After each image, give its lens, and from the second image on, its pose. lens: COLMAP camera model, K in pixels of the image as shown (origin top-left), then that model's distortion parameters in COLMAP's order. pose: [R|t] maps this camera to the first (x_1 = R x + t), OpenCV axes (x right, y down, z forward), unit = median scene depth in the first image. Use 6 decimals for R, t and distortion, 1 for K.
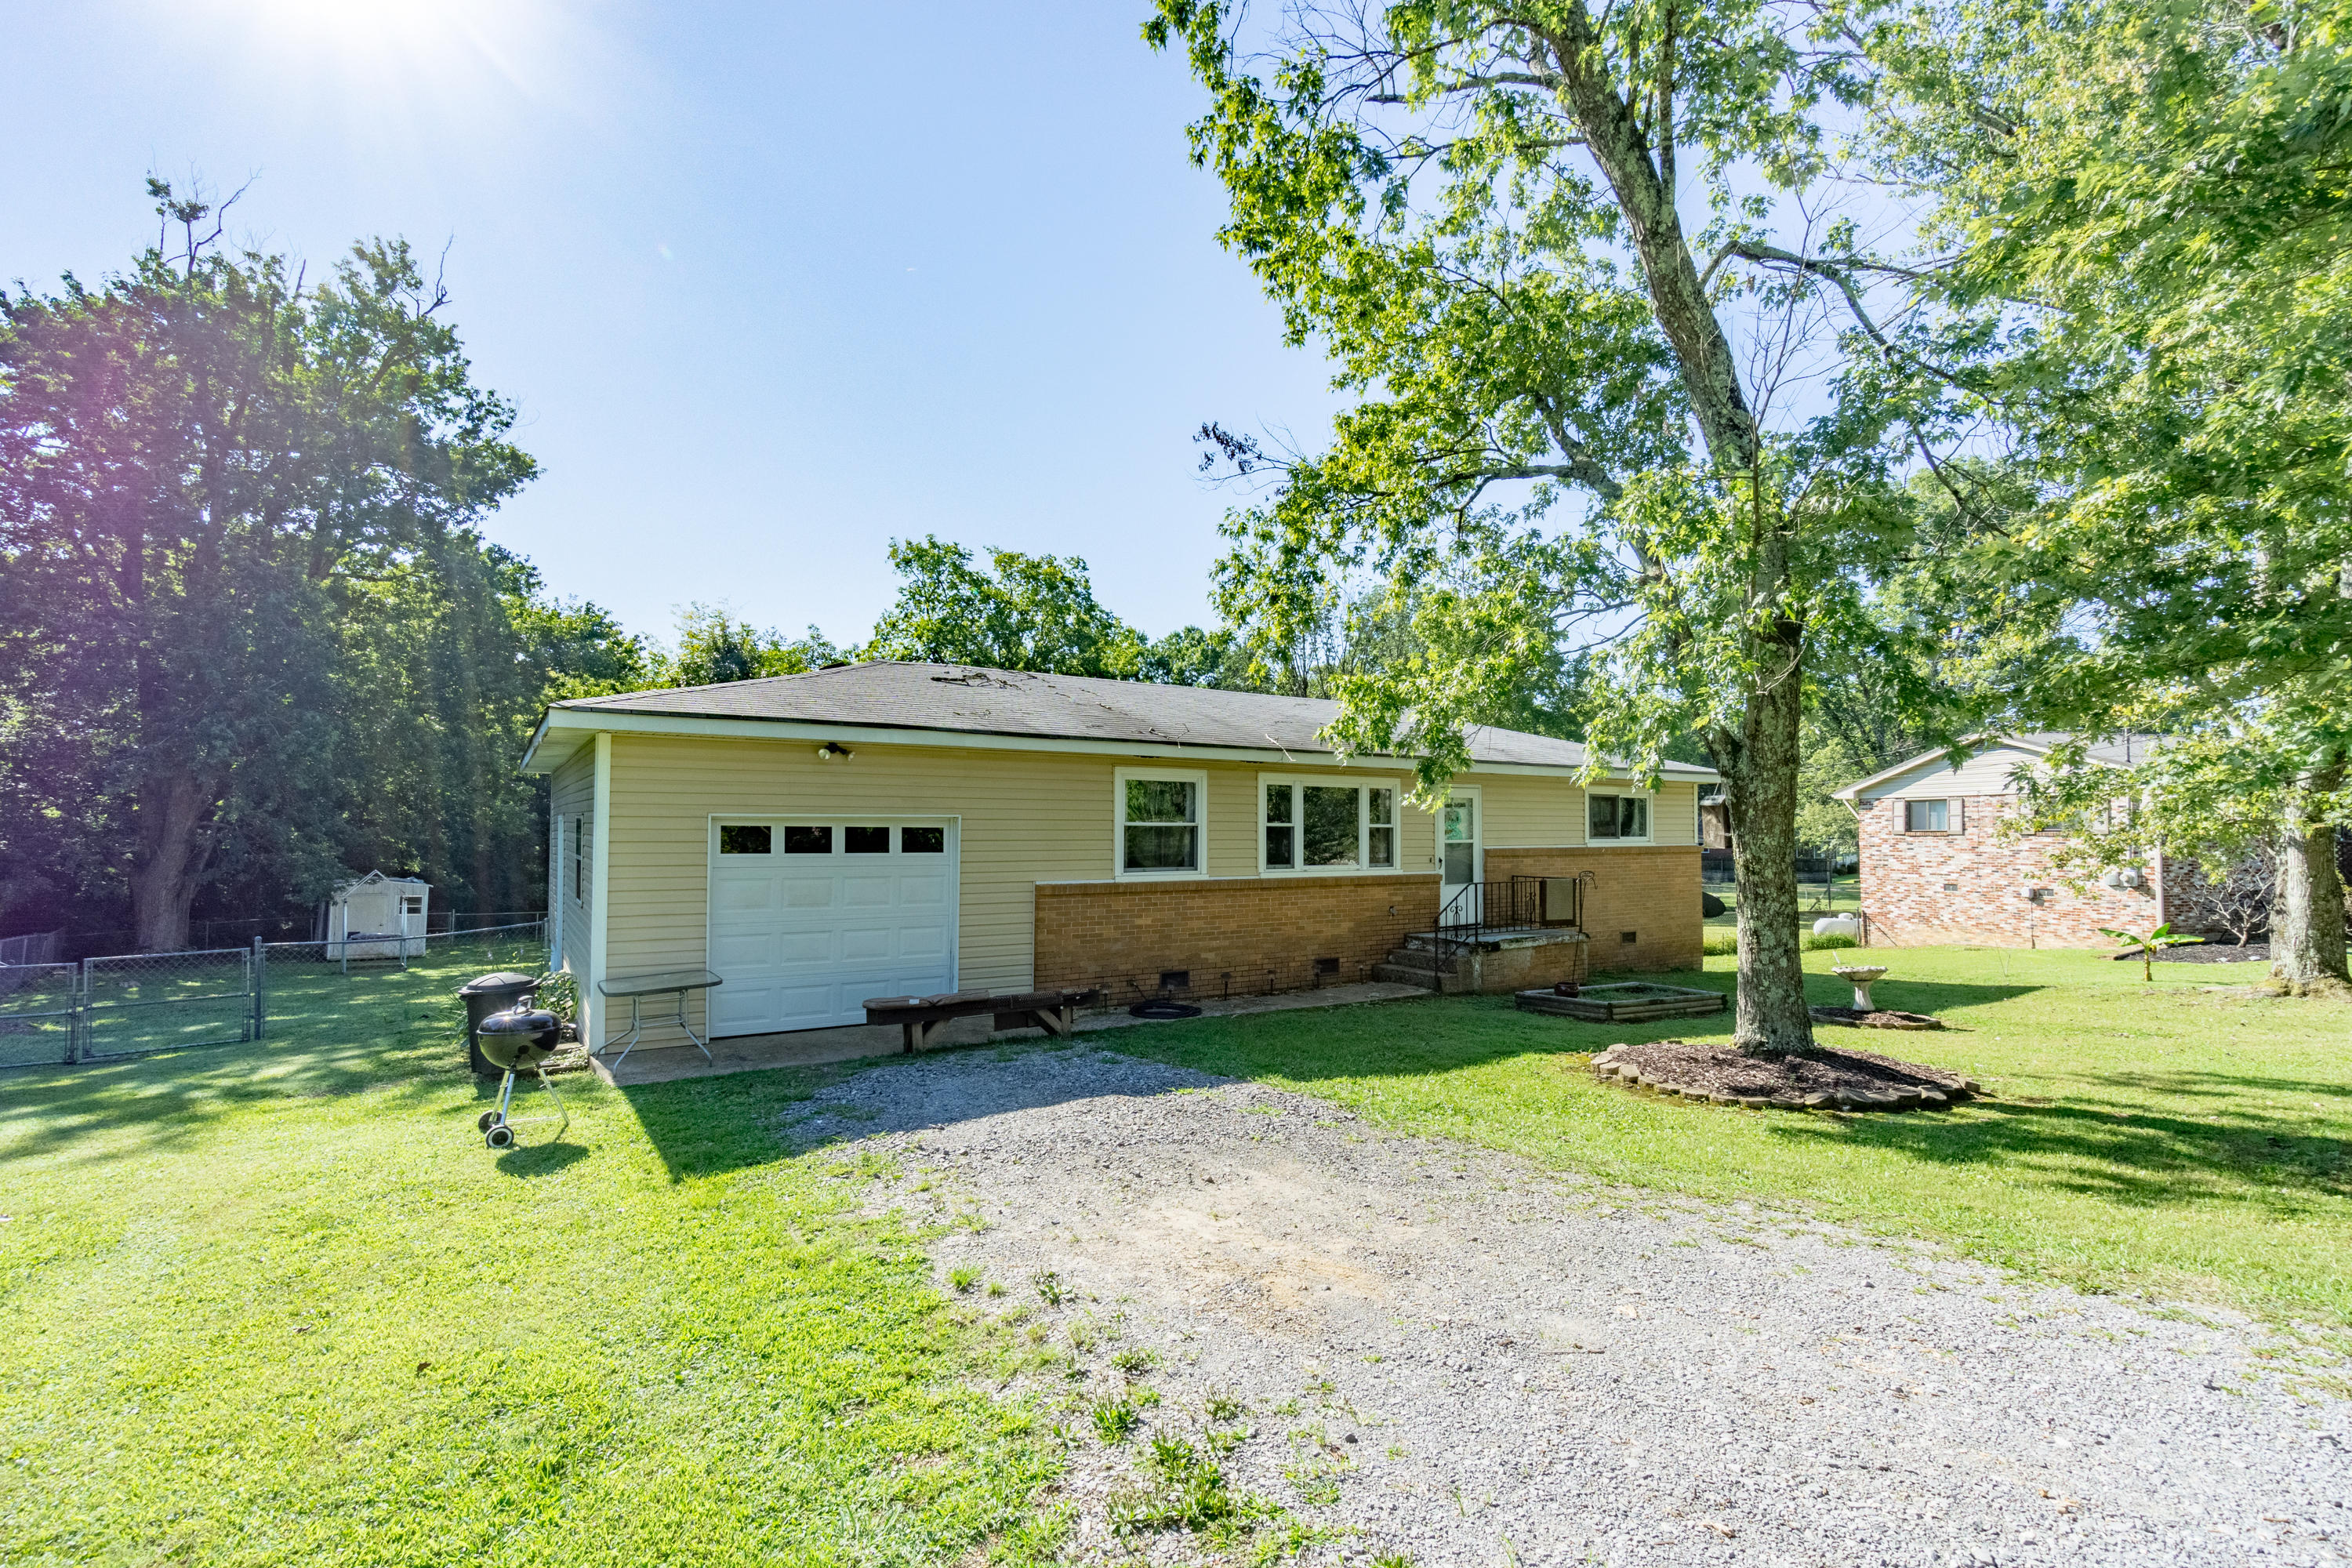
lens RADIAL K [[1024.8, 0, 1165.7], [0, 1024.8, 795.4], [0, 0, 1]] dist [-0.000671, -0.000536]
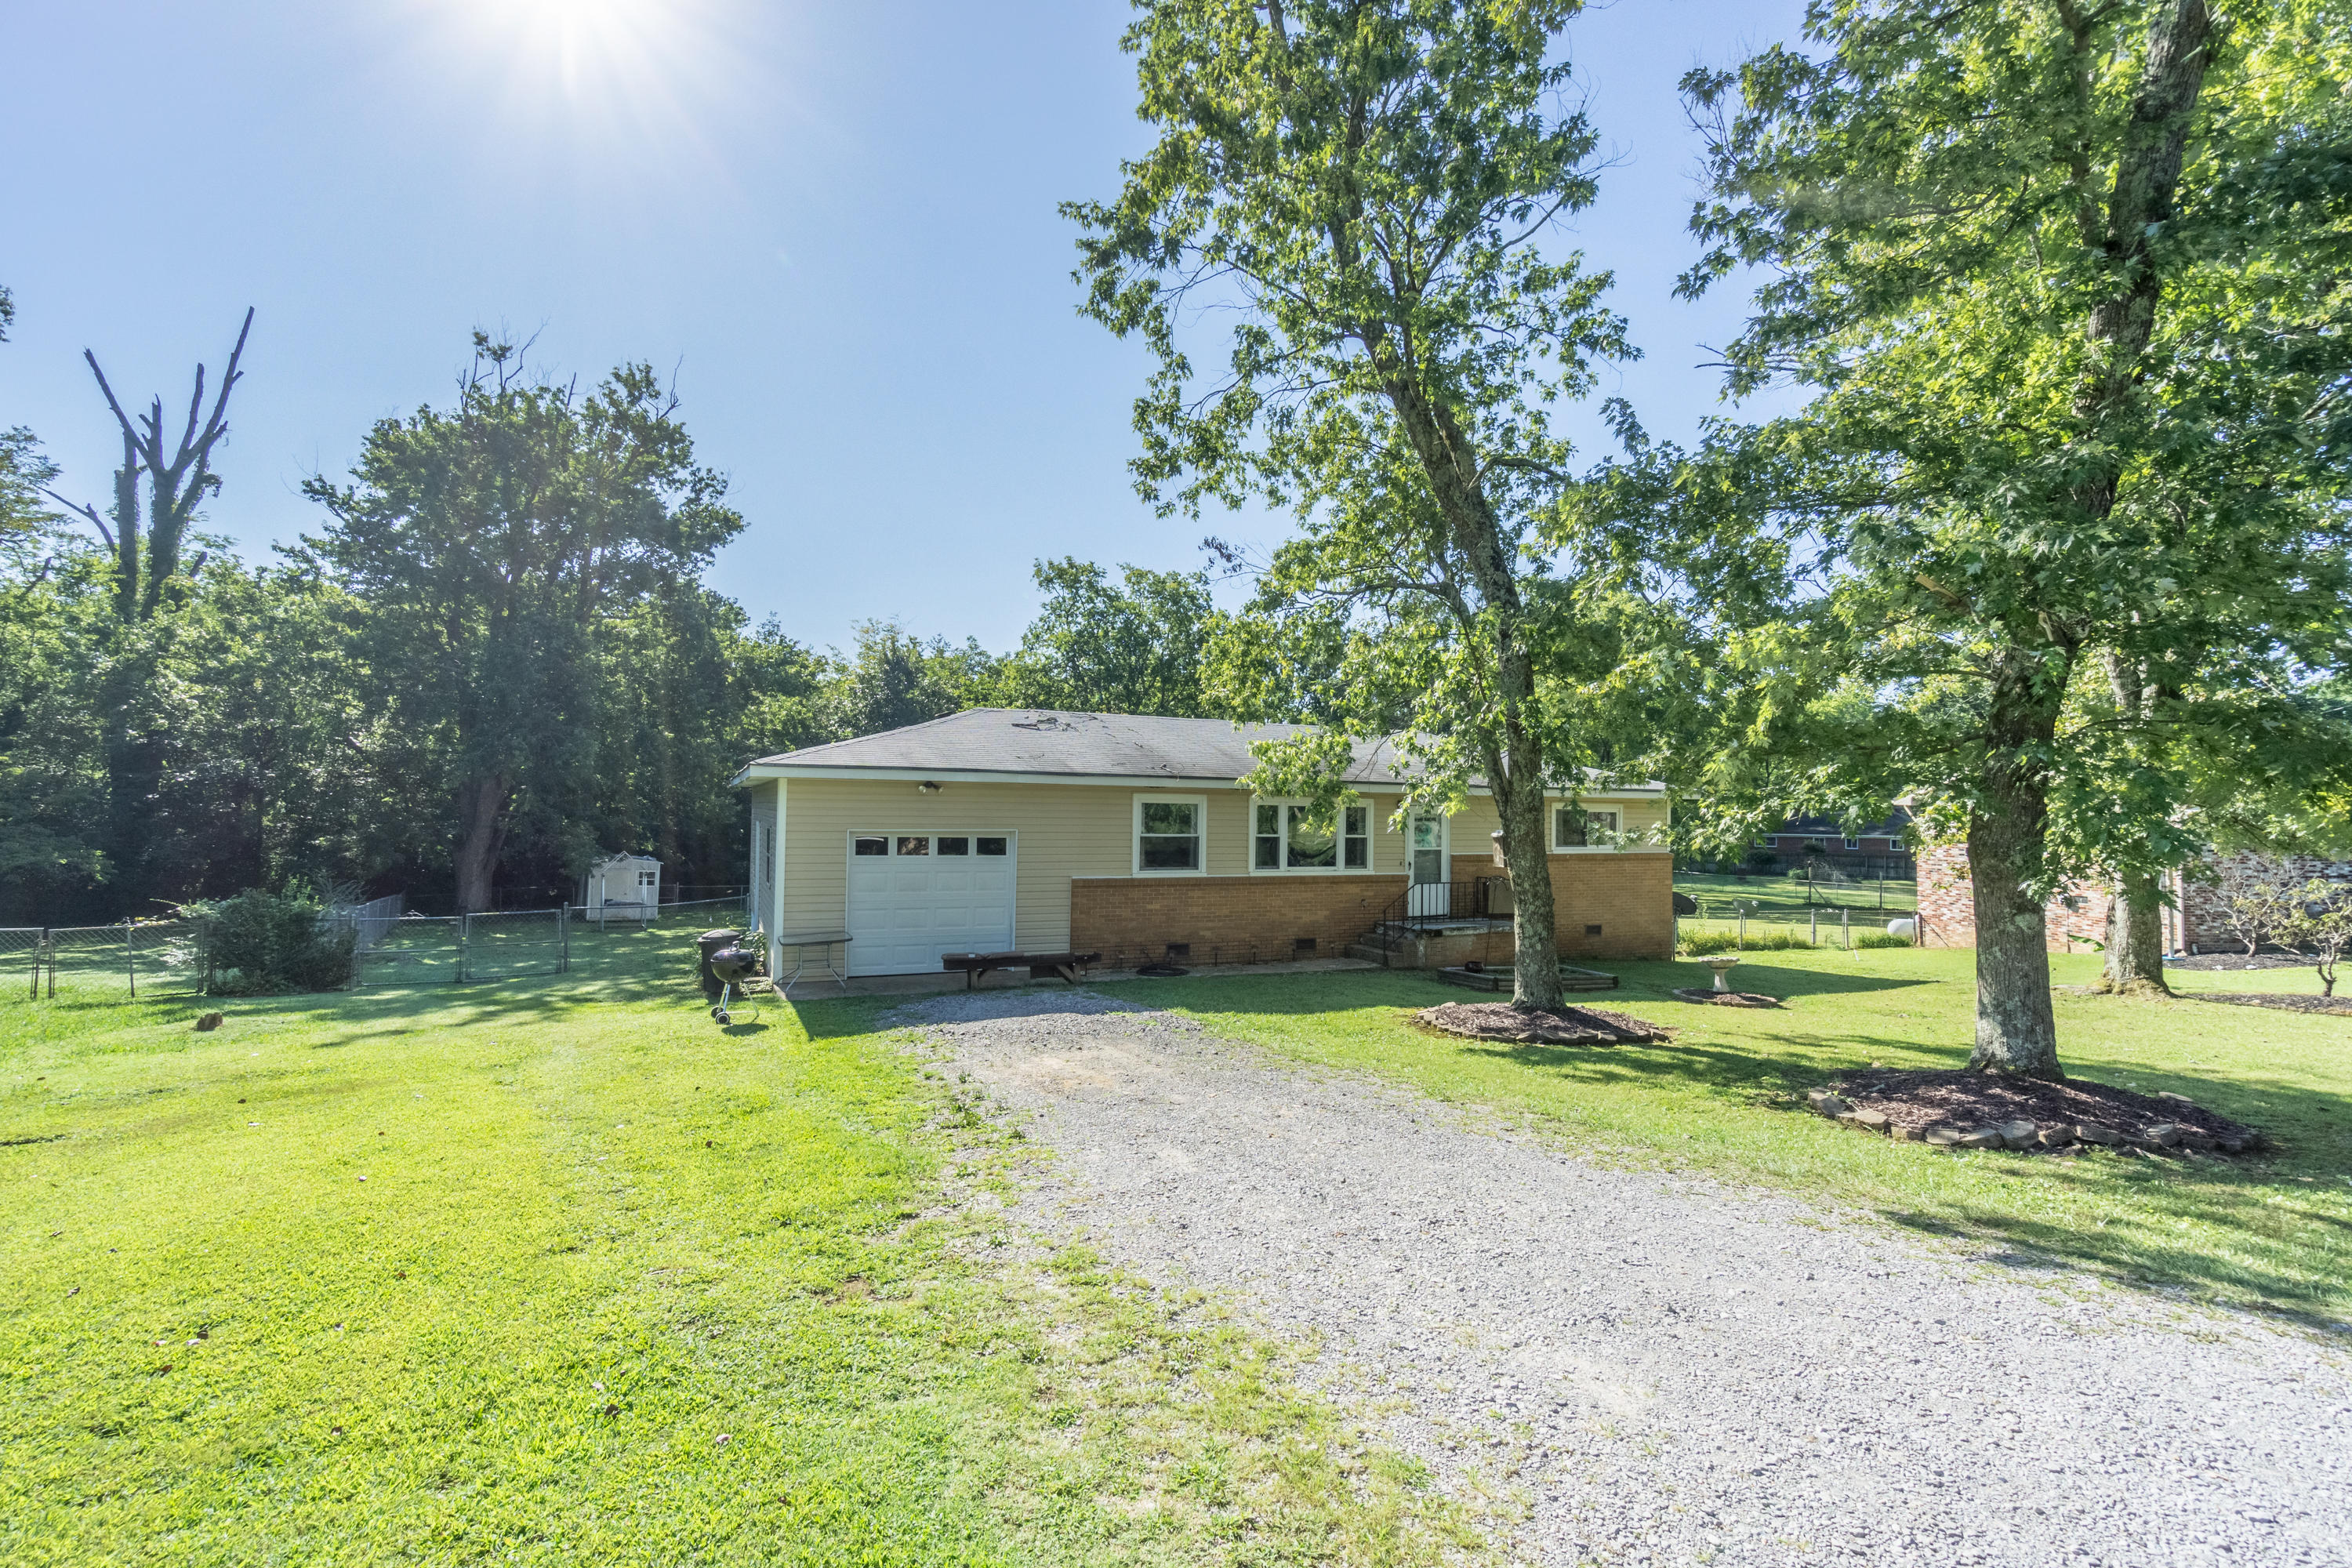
lens RADIAL K [[1024.8, 0, 1184.8], [0, 1024.8, 782.3], [0, 0, 1]] dist [-0.000671, -0.000536]
pose [[0.989919, 0.007555, -0.141432, 0.141544], [-0.006924, 0.999964, 0.004950, -0.033749], [0.141464, -0.003921, 0.989936, -0.232974]]
